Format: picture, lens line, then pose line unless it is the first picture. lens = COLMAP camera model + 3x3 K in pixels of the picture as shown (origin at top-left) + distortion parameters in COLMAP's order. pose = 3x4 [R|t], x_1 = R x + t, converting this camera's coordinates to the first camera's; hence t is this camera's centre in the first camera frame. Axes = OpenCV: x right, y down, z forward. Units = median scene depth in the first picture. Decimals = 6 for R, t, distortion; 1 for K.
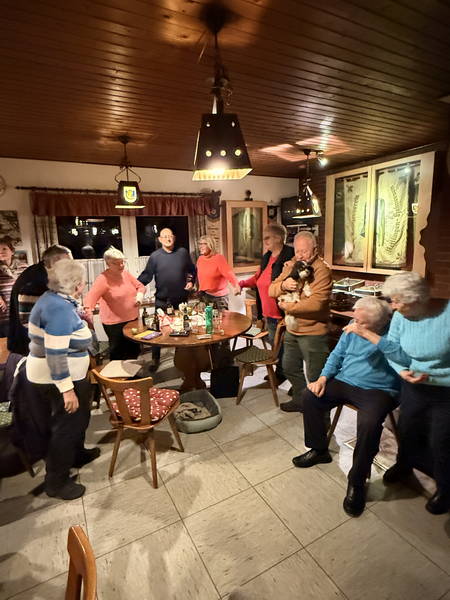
lens RADIAL K [[332.4, 0, 225.9], [0, 332.4, 299.6], [0, 0, 1]] dist [0.000369, -0.000012]
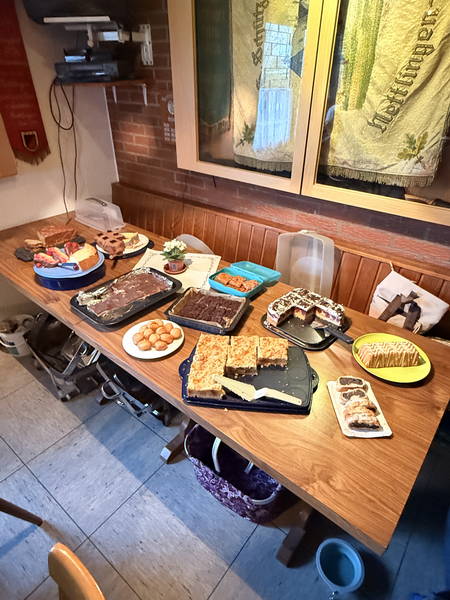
lens RADIAL K [[361.7, 0, 224.4], [0, 361.7, 299.8], [0, 0, 1]] dist [0.001549, 0.000176]
pose [[0.920852, -0.171333, 0.350251, 0.203119], [0.034783, 0.930799, 0.363872, -0.117827], [-0.388357, -0.322890, 0.863088, 0.675419]]
